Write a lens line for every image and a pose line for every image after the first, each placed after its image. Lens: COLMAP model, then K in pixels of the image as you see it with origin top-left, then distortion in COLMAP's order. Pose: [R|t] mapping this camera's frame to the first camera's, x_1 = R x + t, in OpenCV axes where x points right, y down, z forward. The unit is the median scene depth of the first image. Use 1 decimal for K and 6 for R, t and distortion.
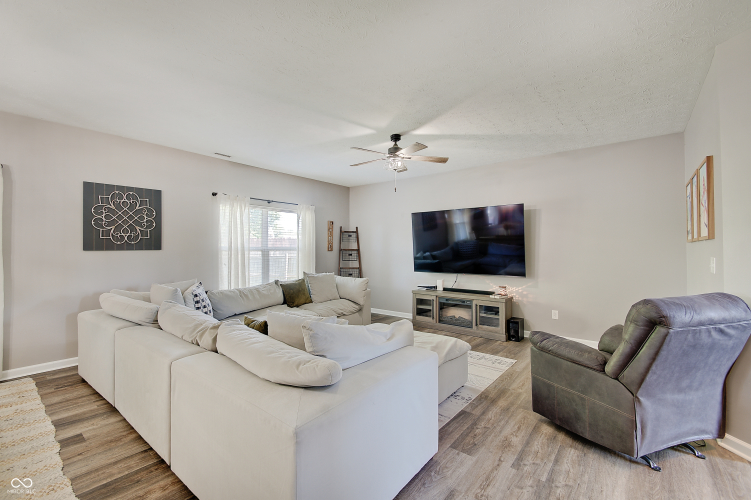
lens RADIAL K [[328.7, 0, 368.7], [0, 328.7, 245.3], [0, 0, 1]] dist [-0.002623, -0.003619]
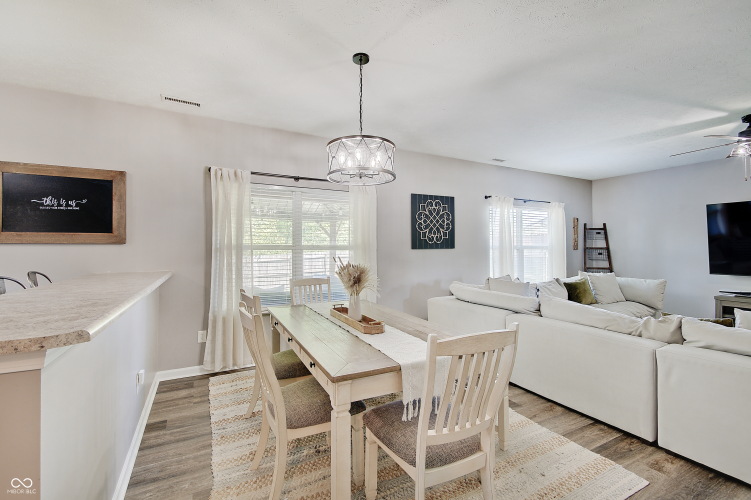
lens RADIAL K [[328.7, 0, 361.8], [0, 328.7, 243.5], [0, 0, 1]] dist [-0.002623, -0.003619]
pose [[0.907504, -0.009469, -0.419936, -0.402373], [0.008039, 0.999954, -0.005175, -0.000633], [0.419966, 0.001321, 0.907539, -0.162230]]
